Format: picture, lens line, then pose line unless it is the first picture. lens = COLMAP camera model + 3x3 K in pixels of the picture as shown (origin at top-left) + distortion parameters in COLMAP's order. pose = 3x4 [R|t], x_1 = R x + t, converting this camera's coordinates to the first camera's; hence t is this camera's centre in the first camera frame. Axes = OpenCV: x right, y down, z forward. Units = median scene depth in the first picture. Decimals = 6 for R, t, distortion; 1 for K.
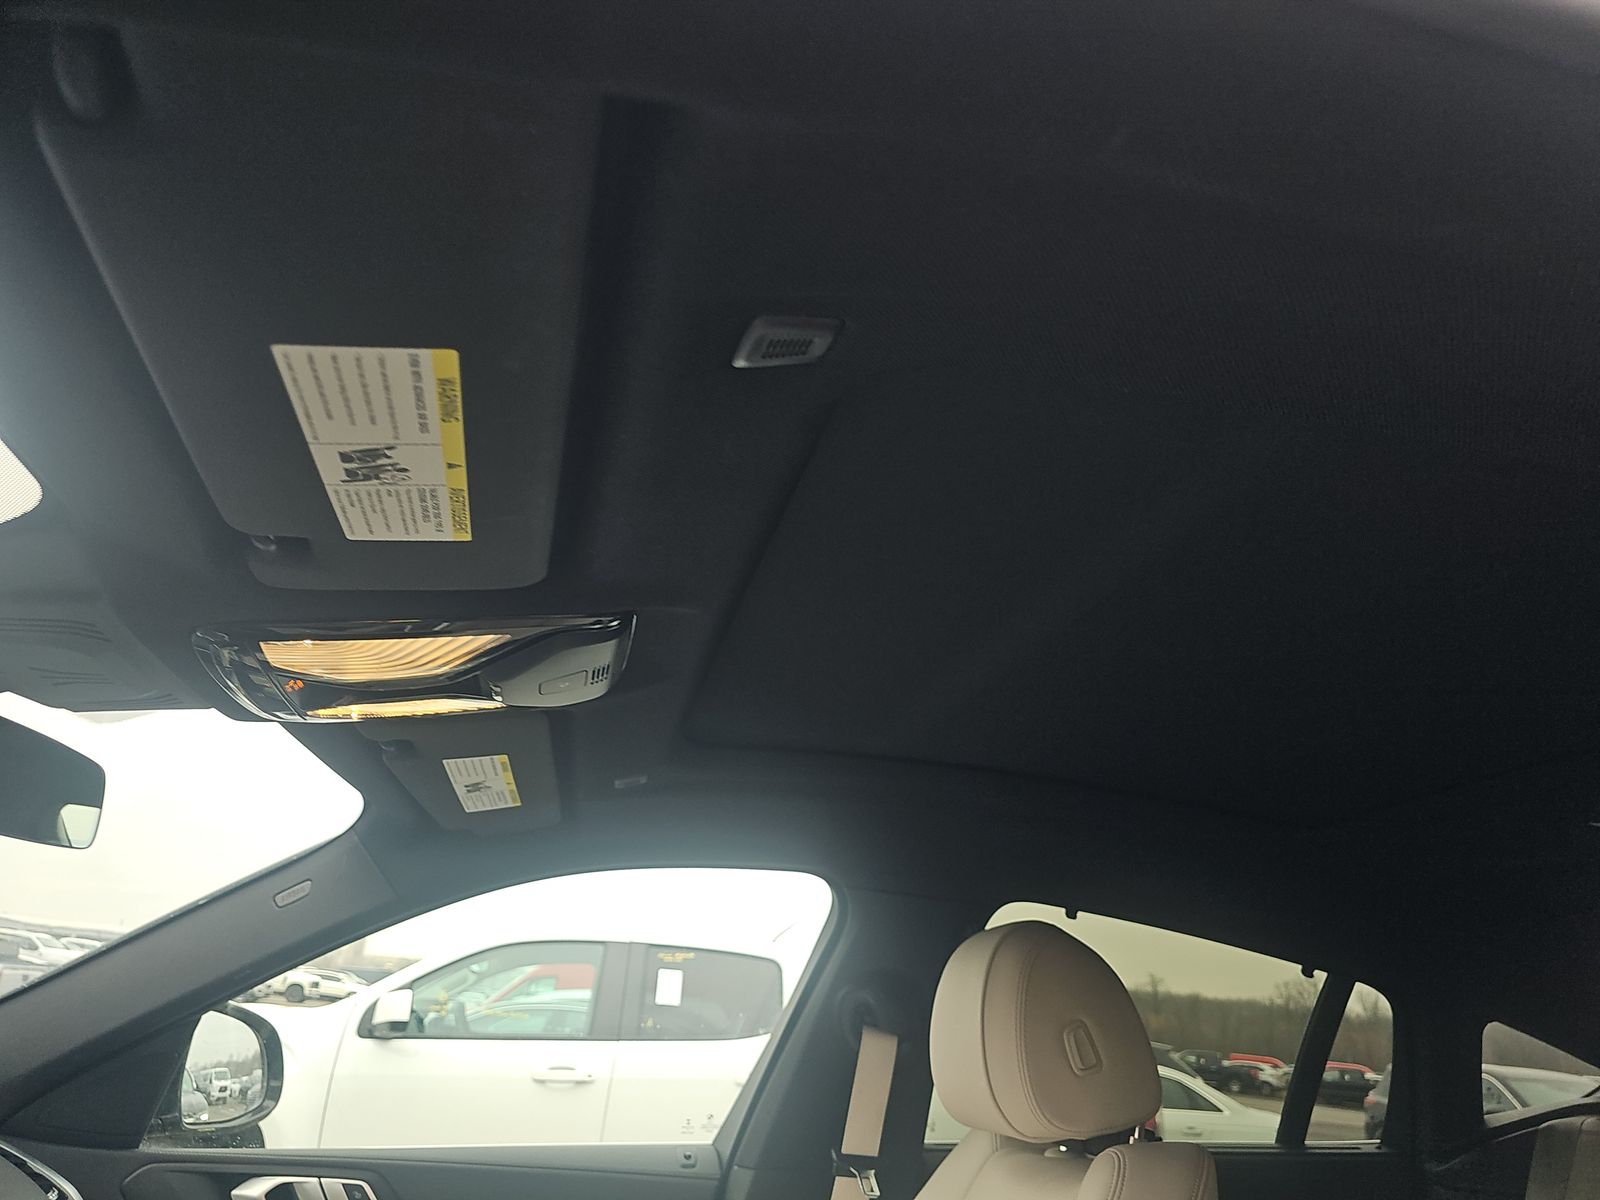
lens RADIAL K [[1059.6, 0, 802.7], [0, 1059.6, 629.3], [0, 0, 1]] dist [0.043130, -0.044336]
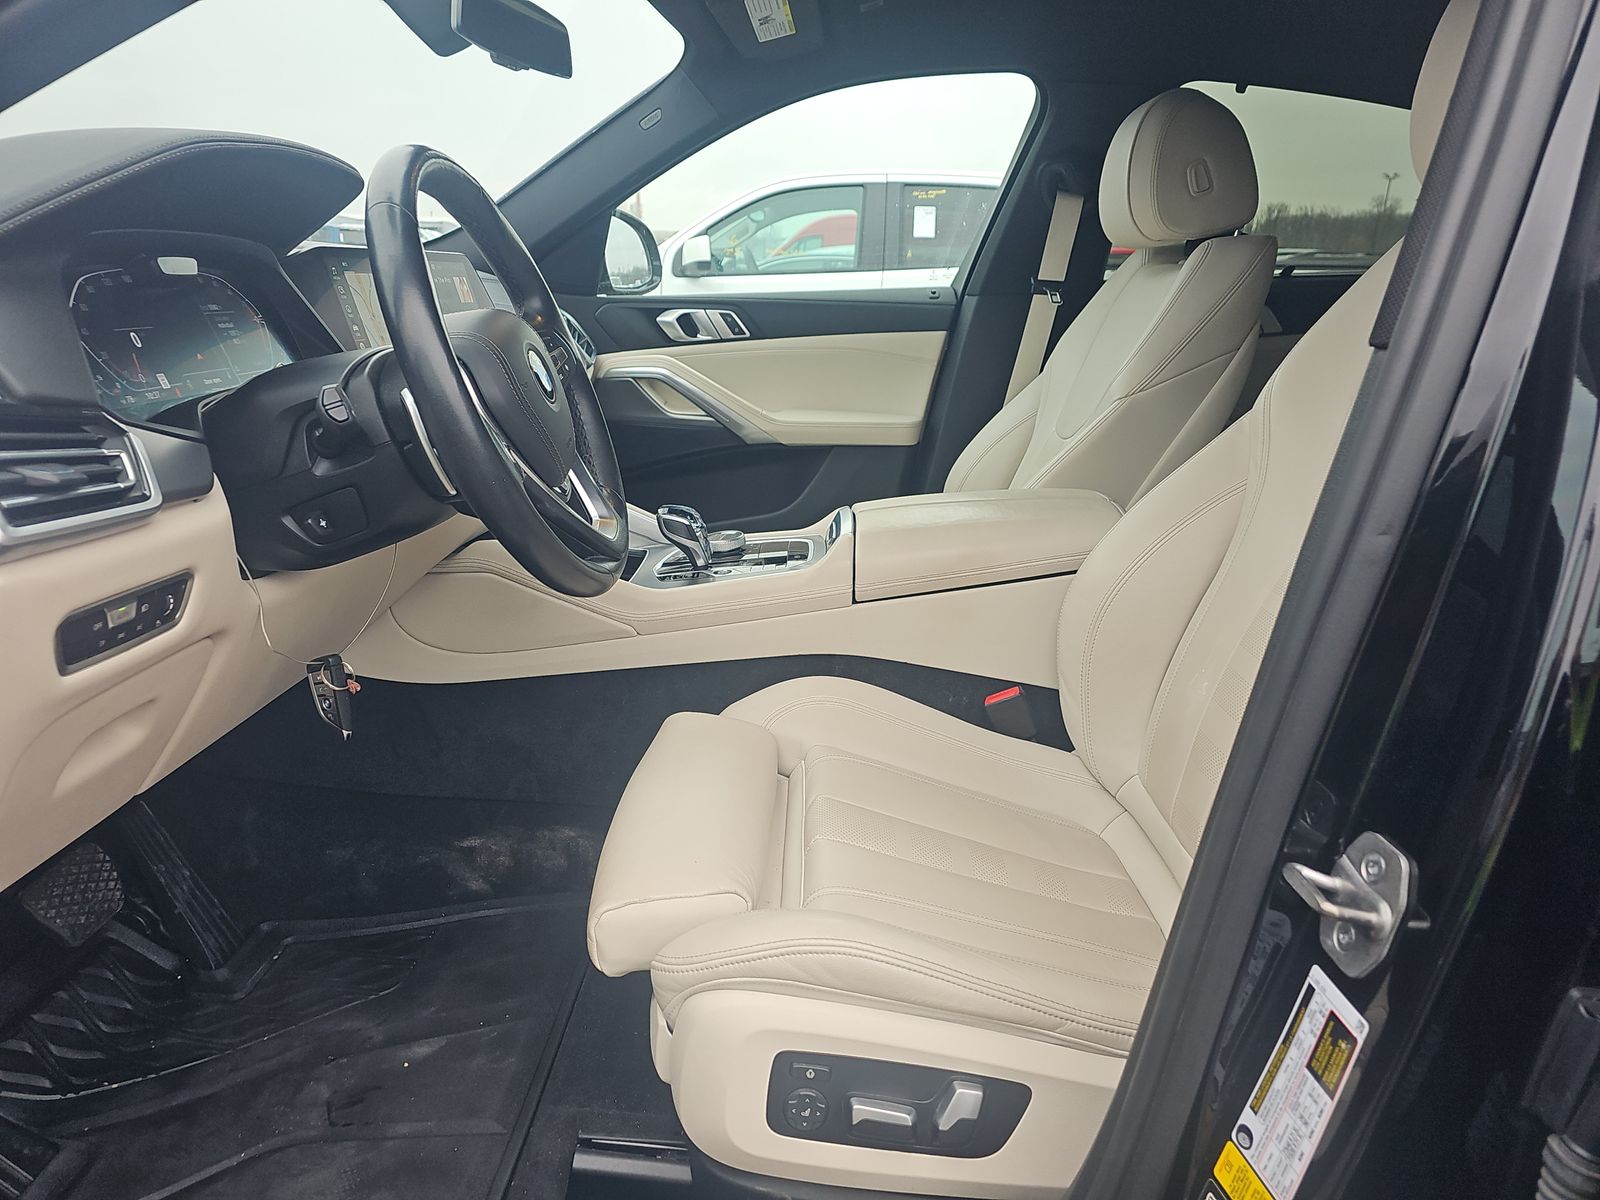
lens RADIAL K [[1059.6, 0, 802.7], [0, 1059.6, 629.3], [0, 0, 1]] dist [0.043130, -0.044336]
pose [[0.971620, 0.021773, -0.235543, 0.067346], [0.128297, 0.788067, 0.602072, -0.045524], [0.198733, -0.615204, 0.762908, -0.409946]]
